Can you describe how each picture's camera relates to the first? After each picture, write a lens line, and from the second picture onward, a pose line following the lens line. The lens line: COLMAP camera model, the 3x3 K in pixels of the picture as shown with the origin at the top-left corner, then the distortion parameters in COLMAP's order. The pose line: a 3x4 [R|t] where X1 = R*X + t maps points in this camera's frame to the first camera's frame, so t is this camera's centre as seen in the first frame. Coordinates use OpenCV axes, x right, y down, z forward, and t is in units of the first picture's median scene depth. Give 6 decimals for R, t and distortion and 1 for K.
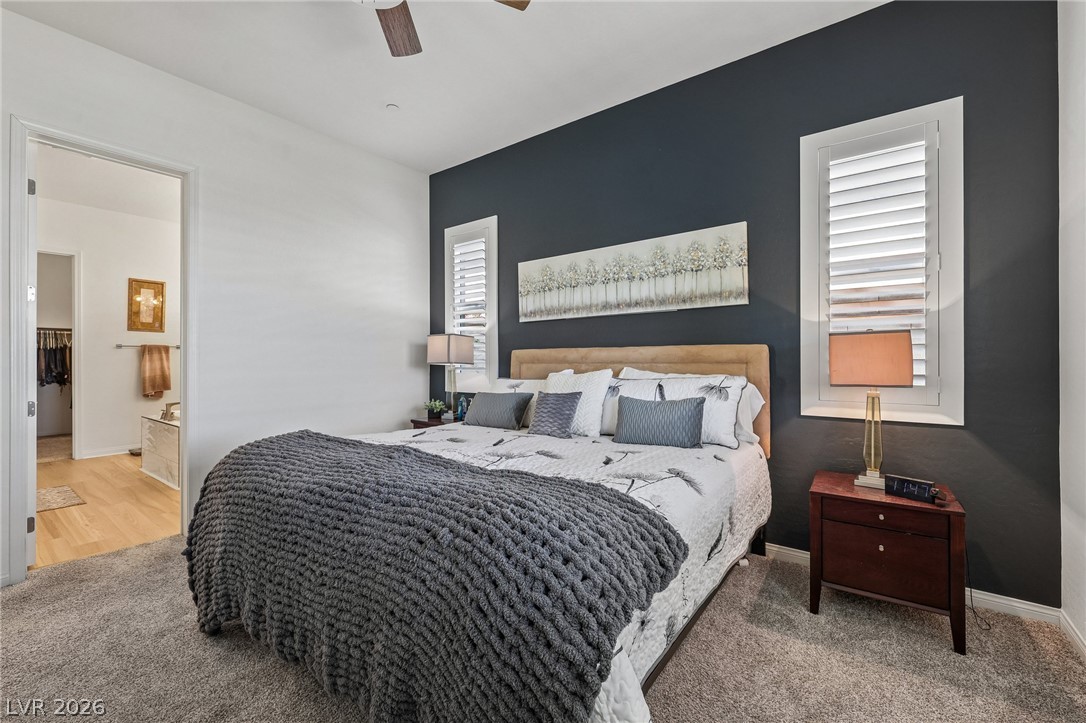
lens RADIAL K [[460.4, 0, 539.2], [0, 460.4, 358.6], [0, 0, 1]] dist [0.003027, -0.000089]
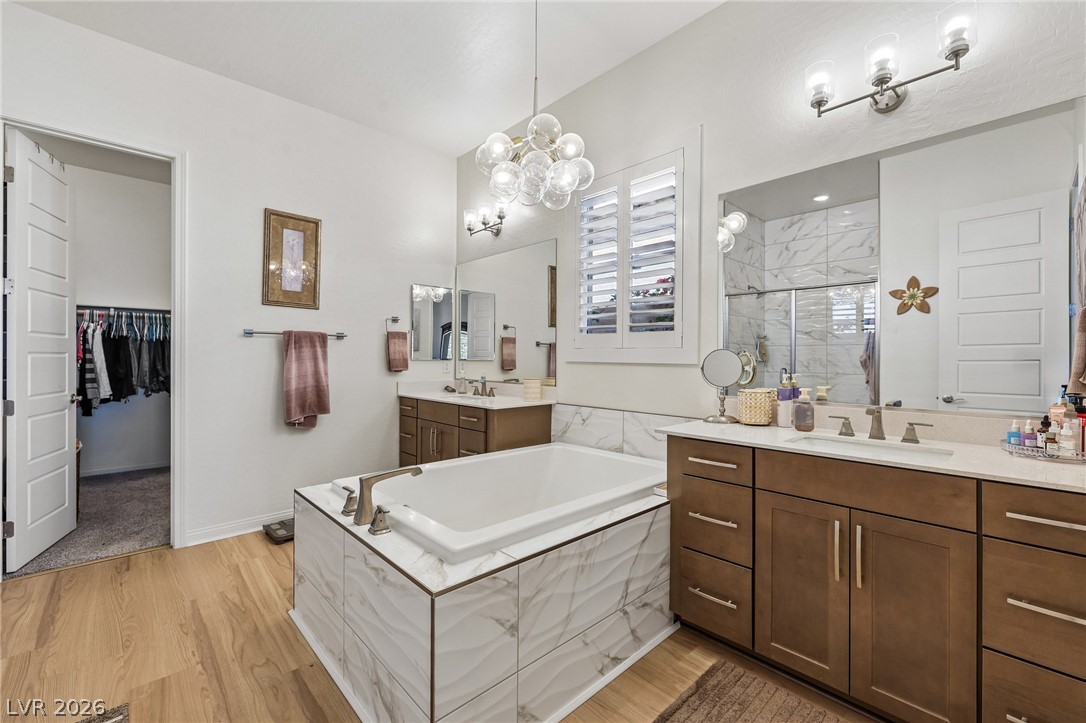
lens RADIAL K [[454.0, 0, 538.3], [0, 454.0, 359.9], [0, 0, 1]] dist [-0.000761, 0.000373]
pose [[0.984464, 0.006506, -0.175464, -0.463313], [-0.006263, 0.999979, 0.001936, 0.001323], [0.175473, -0.000807, 0.984484, 0.514974]]
